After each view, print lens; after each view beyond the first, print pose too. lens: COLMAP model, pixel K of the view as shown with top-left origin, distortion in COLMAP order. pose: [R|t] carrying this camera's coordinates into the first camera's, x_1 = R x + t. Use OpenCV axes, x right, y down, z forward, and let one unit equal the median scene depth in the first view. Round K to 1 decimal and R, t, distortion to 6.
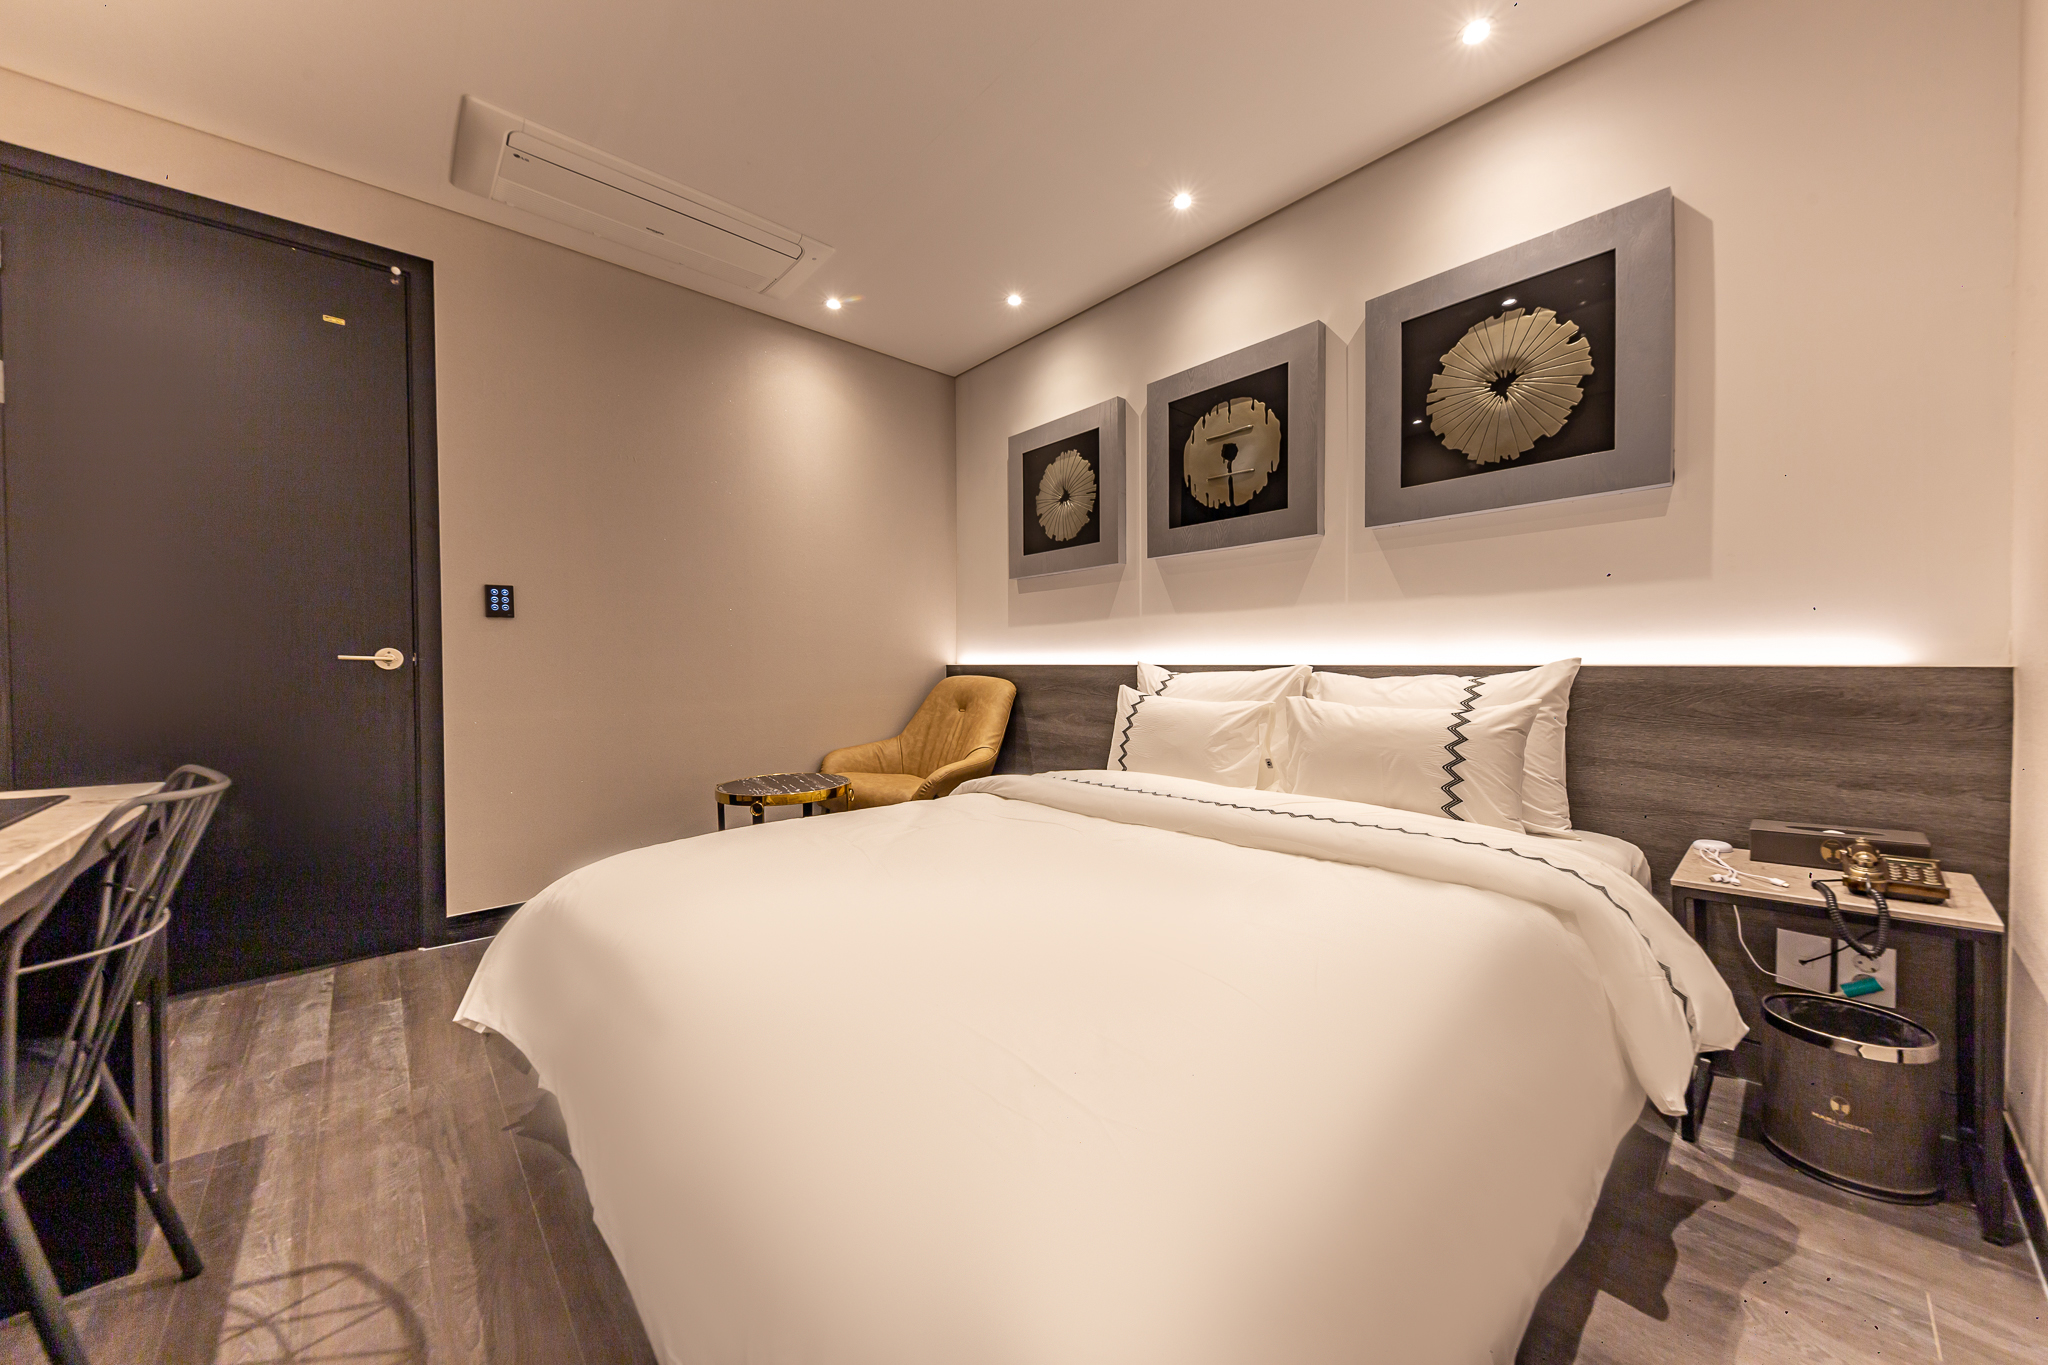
lens RADIAL K [[707.2, 0, 1021.9], [0, 707.2, 671.7], [0, 0, 1]] dist [0.023481, -0.007898]
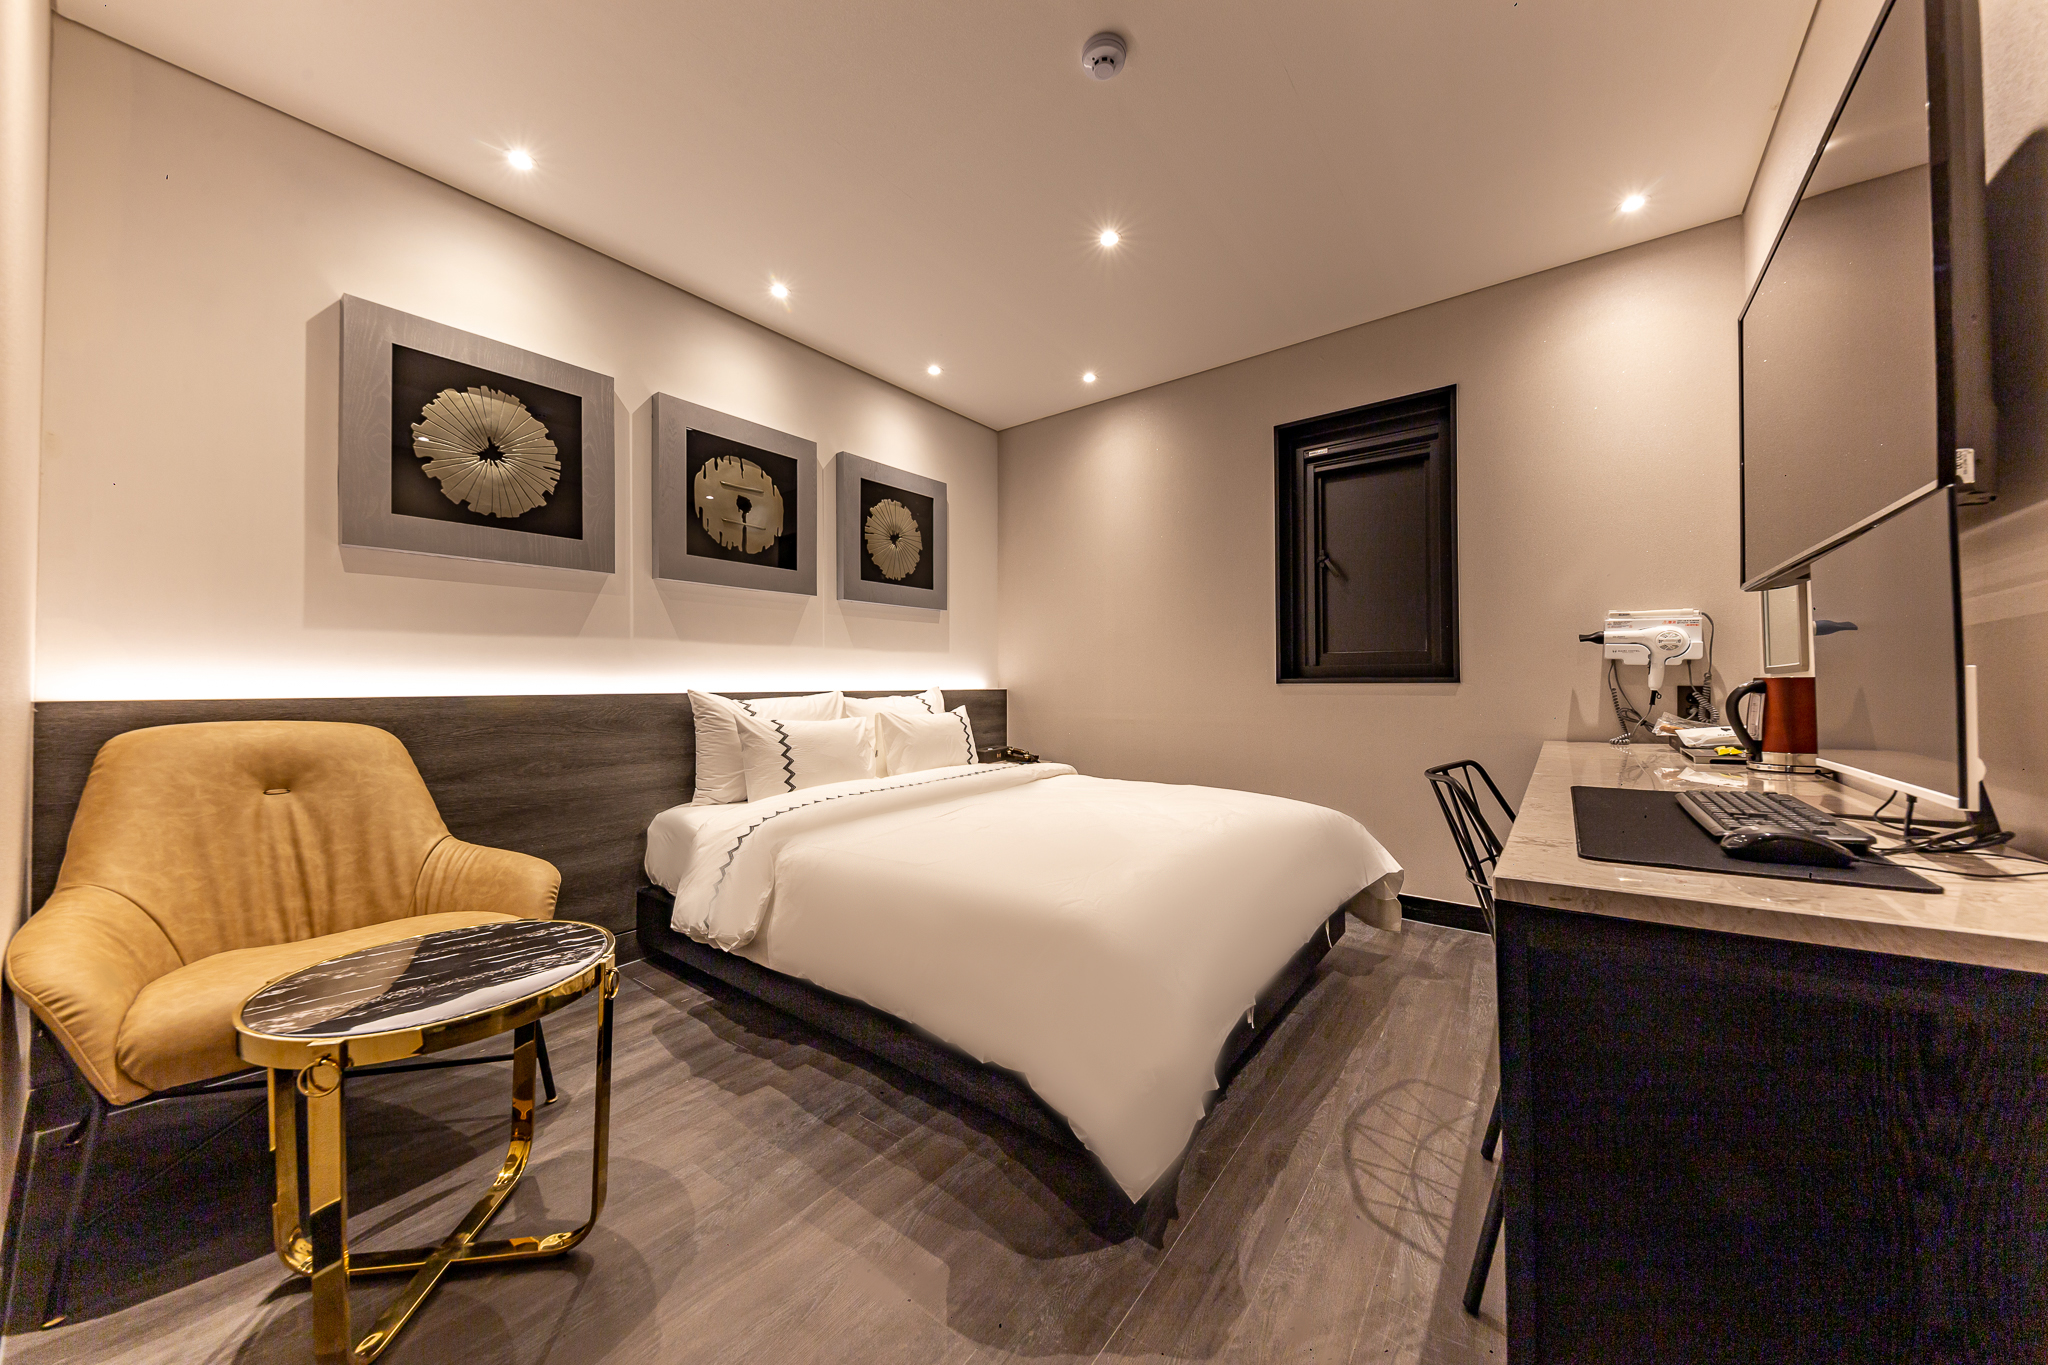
lens RADIAL K [[707.2, 0, 1021.9], [0, 707.2, 671.7], [0, 0, 1]] dist [0.023481, -0.007898]
pose [[-0.184466, 0.030539, 0.982364, -0.905650], [0.026617, 0.999306, -0.026068, -0.001328], [-0.982478, 0.021339, -0.185151, 0.788777]]
